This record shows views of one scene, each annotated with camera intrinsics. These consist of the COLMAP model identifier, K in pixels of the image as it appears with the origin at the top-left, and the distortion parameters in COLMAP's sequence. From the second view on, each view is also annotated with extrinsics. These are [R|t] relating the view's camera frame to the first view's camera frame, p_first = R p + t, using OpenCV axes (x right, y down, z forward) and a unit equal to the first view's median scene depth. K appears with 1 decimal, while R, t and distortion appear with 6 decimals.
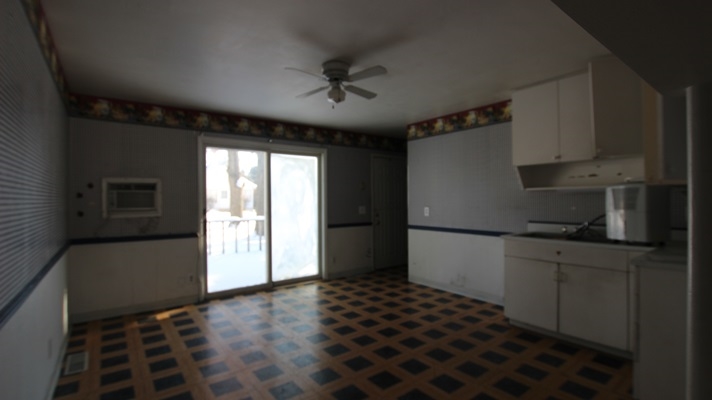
lens RADIAL K [[332.3, 0, 355.4], [0, 332.3, 200.4], [0, 0, 1]] dist [-0.003133, -0.000123]
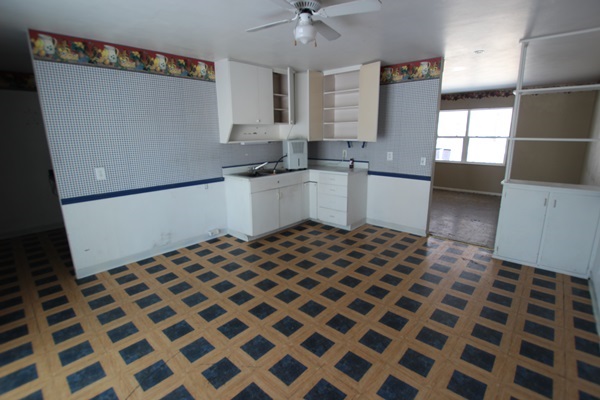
lens RADIAL K [[284.5, 0, 302.5], [0, 284.5, 199.8], [0, 0, 1]] dist [-0.023583, -0.000014]
pose [[-0.177062, -0.212292, 0.961031, -0.561286], [0.018528, 0.975568, 0.218917, -0.045086], [-0.984025, 0.056568, -0.168802, 0.799807]]
